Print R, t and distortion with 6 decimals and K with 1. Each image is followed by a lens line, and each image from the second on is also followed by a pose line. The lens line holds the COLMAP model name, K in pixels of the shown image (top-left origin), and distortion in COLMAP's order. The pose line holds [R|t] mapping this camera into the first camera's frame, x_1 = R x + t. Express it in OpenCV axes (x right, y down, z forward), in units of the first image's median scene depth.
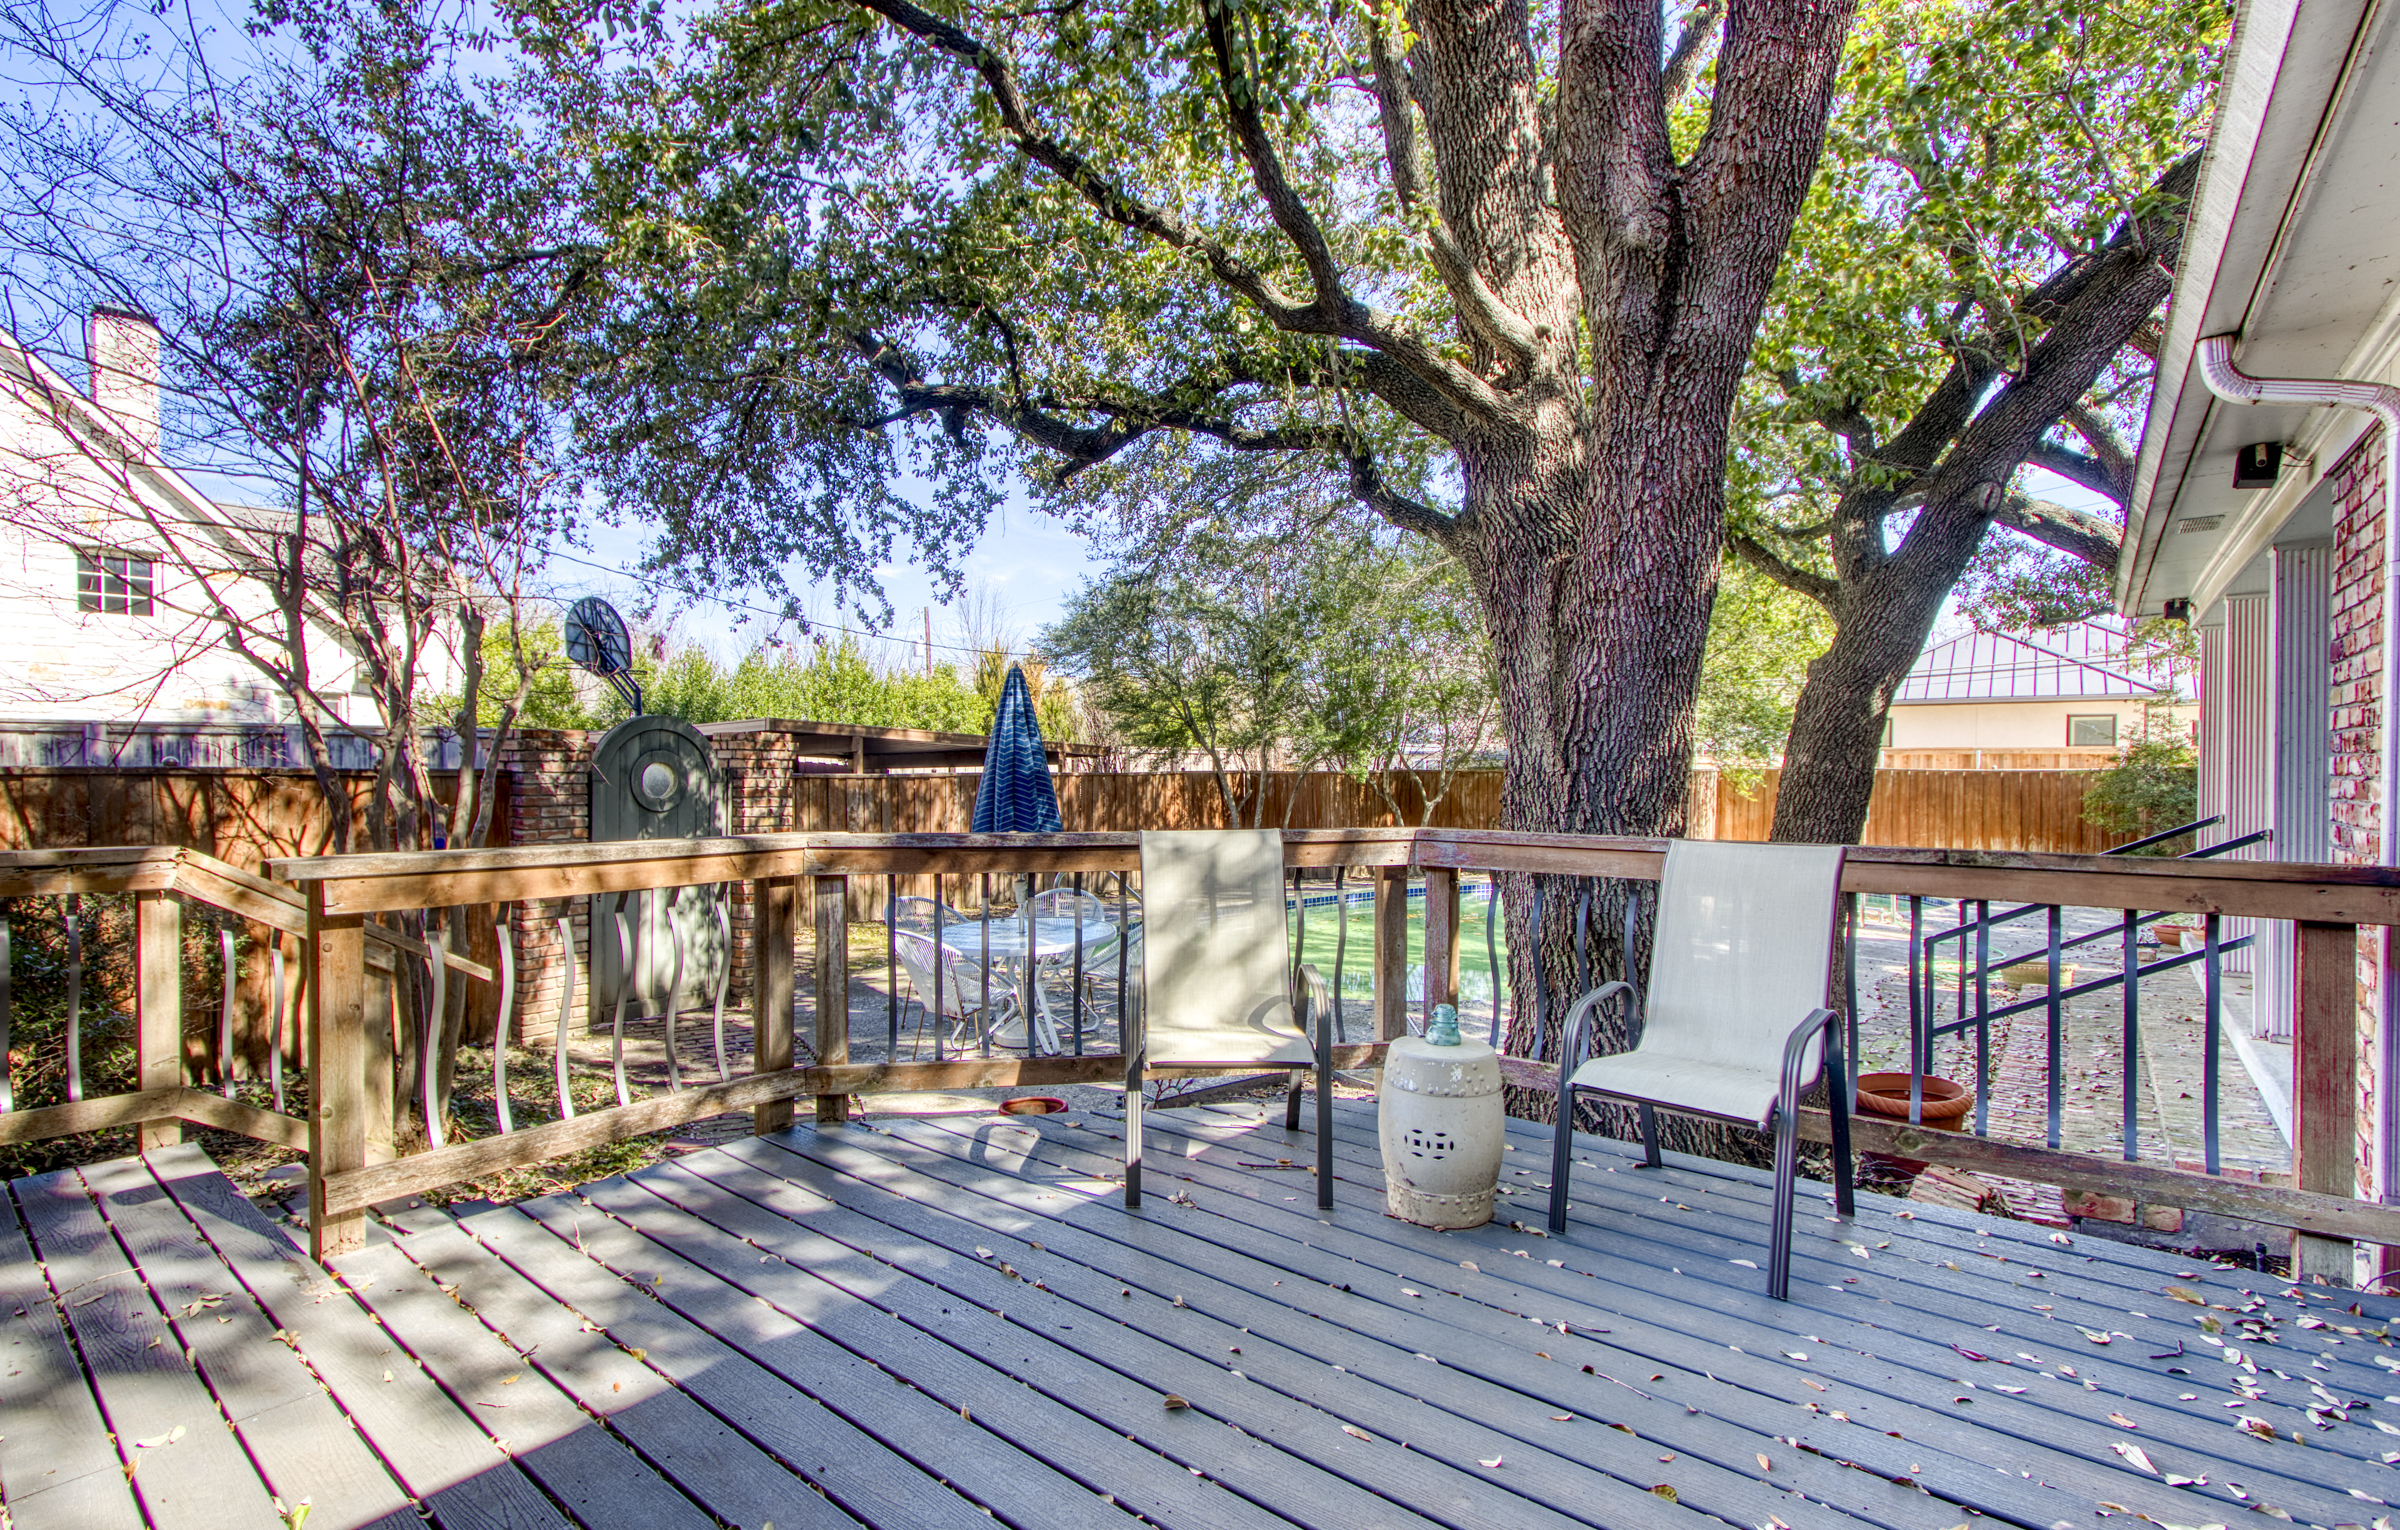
lens RADIAL K [[1110.1, 0, 1197.5], [0, 1110.1, 748.1], [0, 0, 1]] dist [-0.031429, -0.000039]
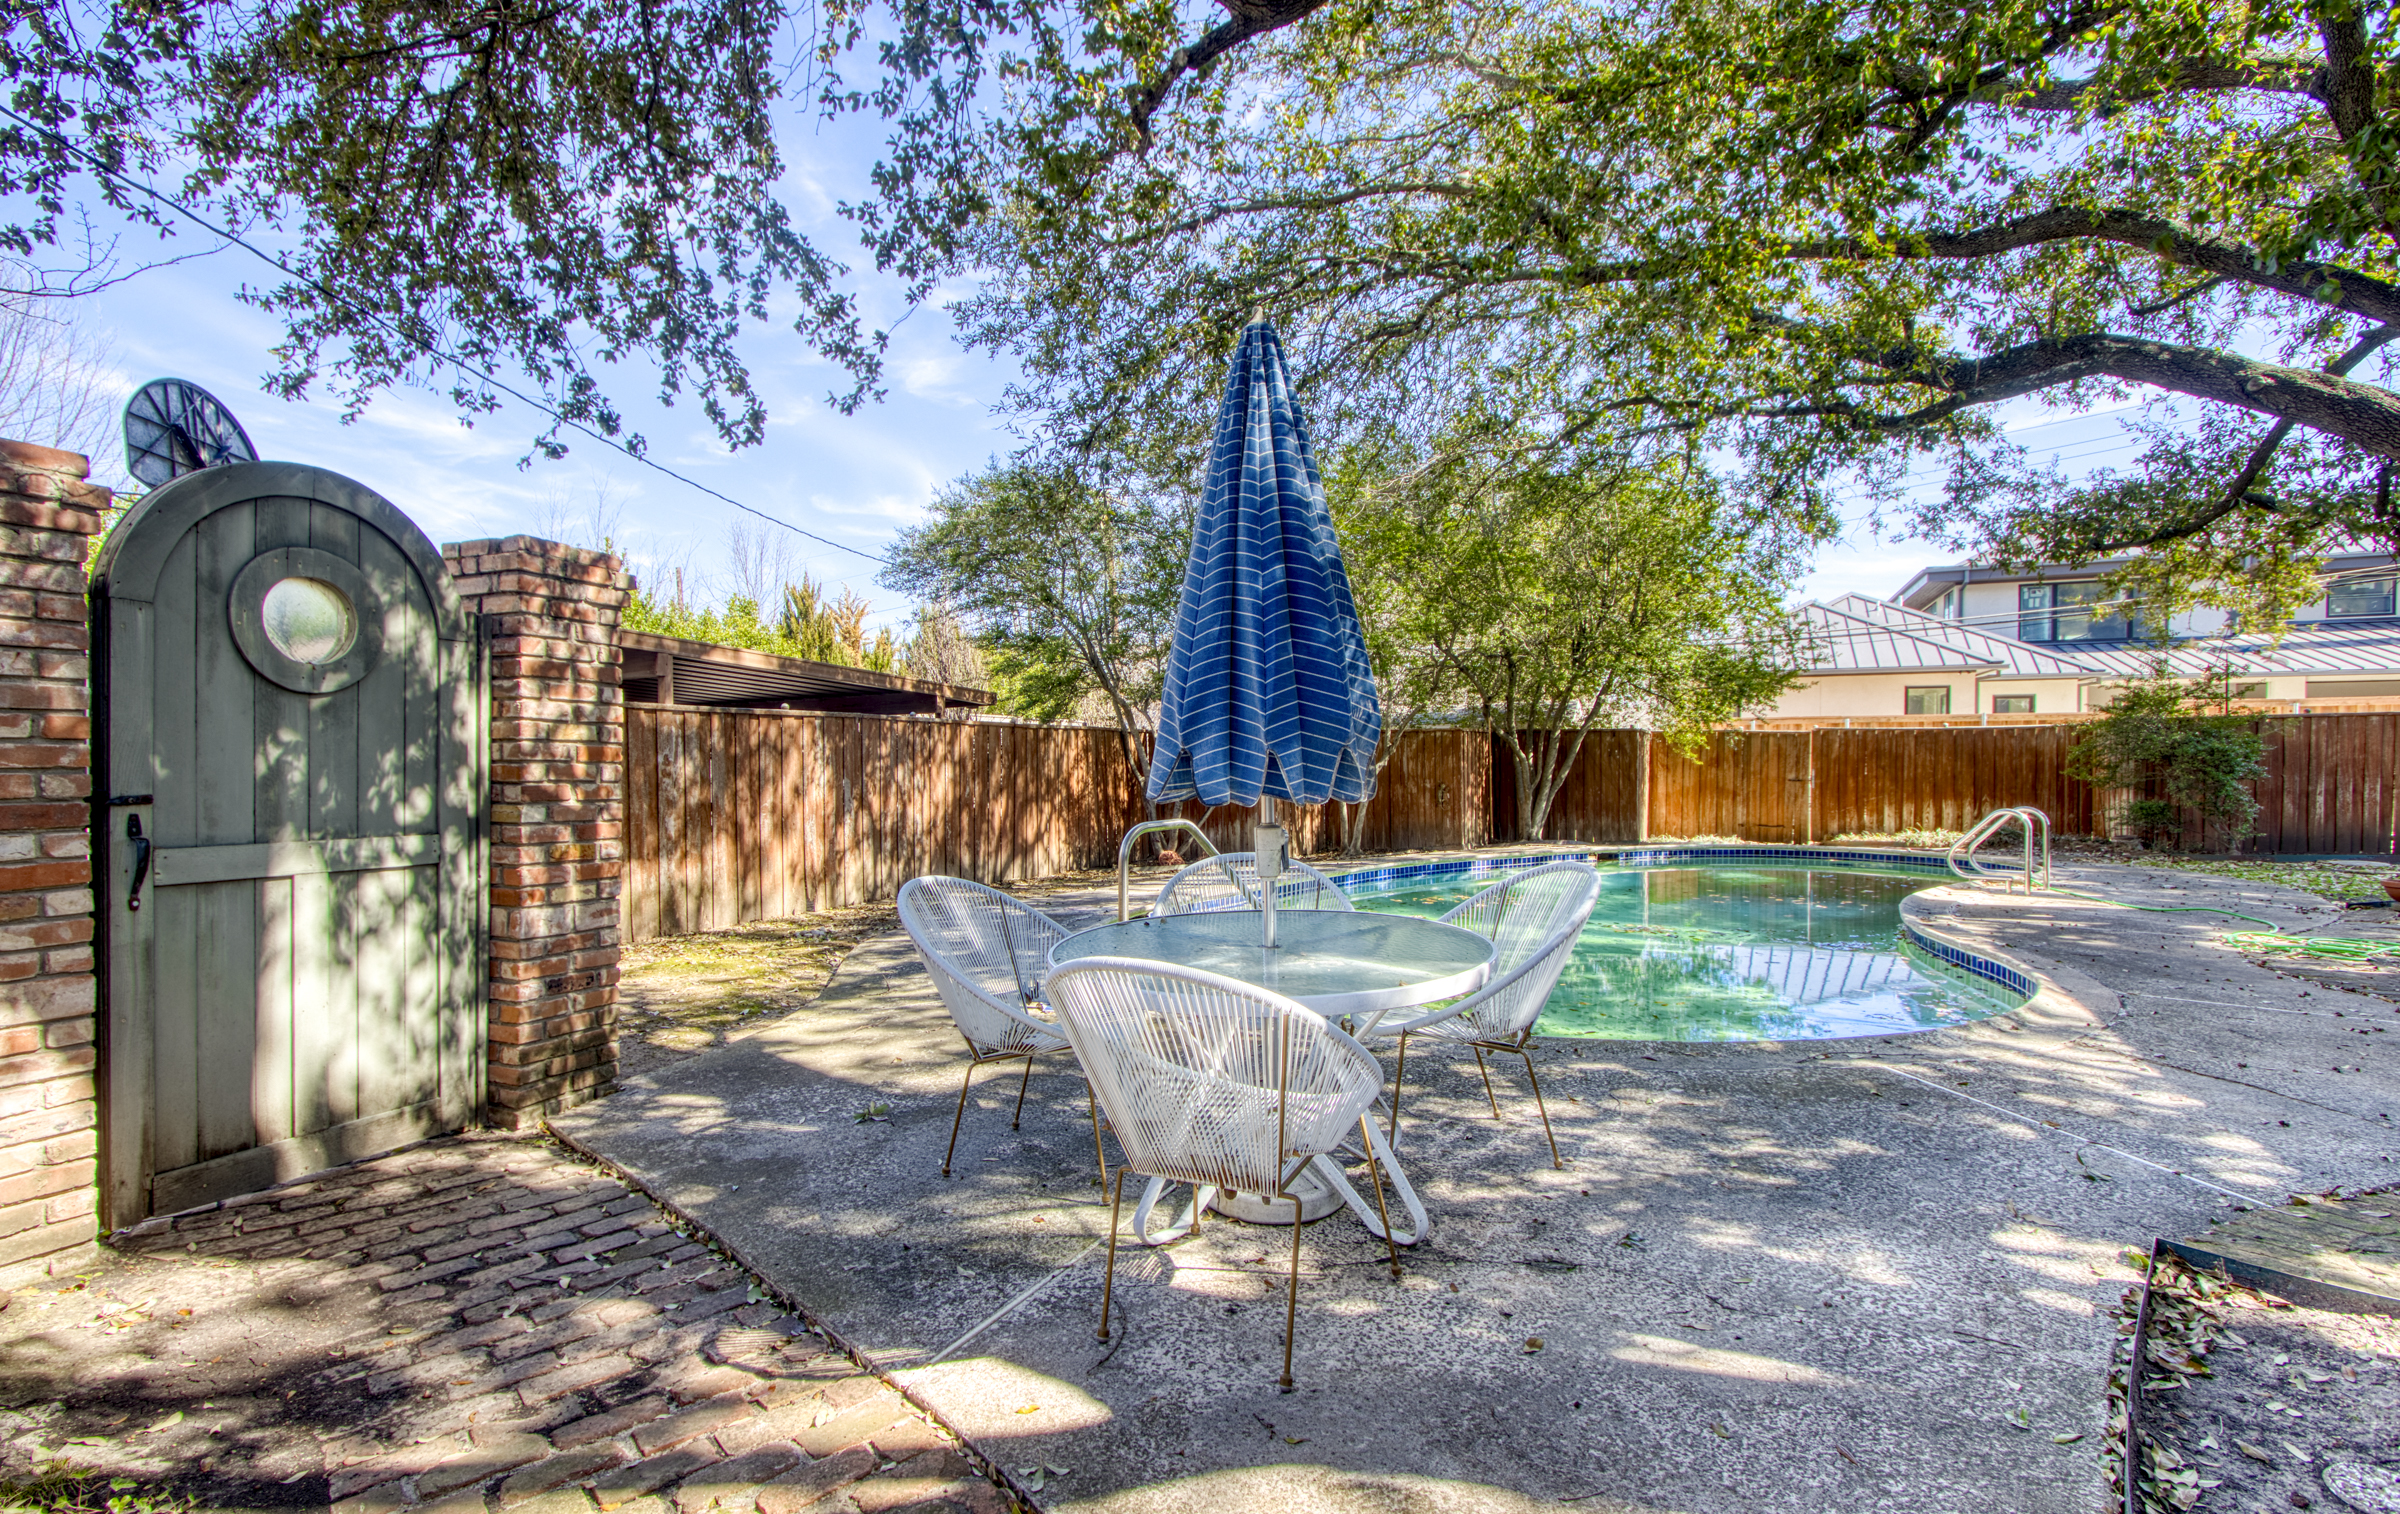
lens RADIAL K [[1105.8, 0, 1200.0], [0, 1105.8, 757.0], [0, 0, 1]] dist [-0.023796, 0.000453]
pose [[0.976313, -0.005787, 0.216286, -0.189101], [0.003281, 0.999923, 0.011940, 0.060132], [-0.216338, -0.010947, 0.976257, 0.398145]]
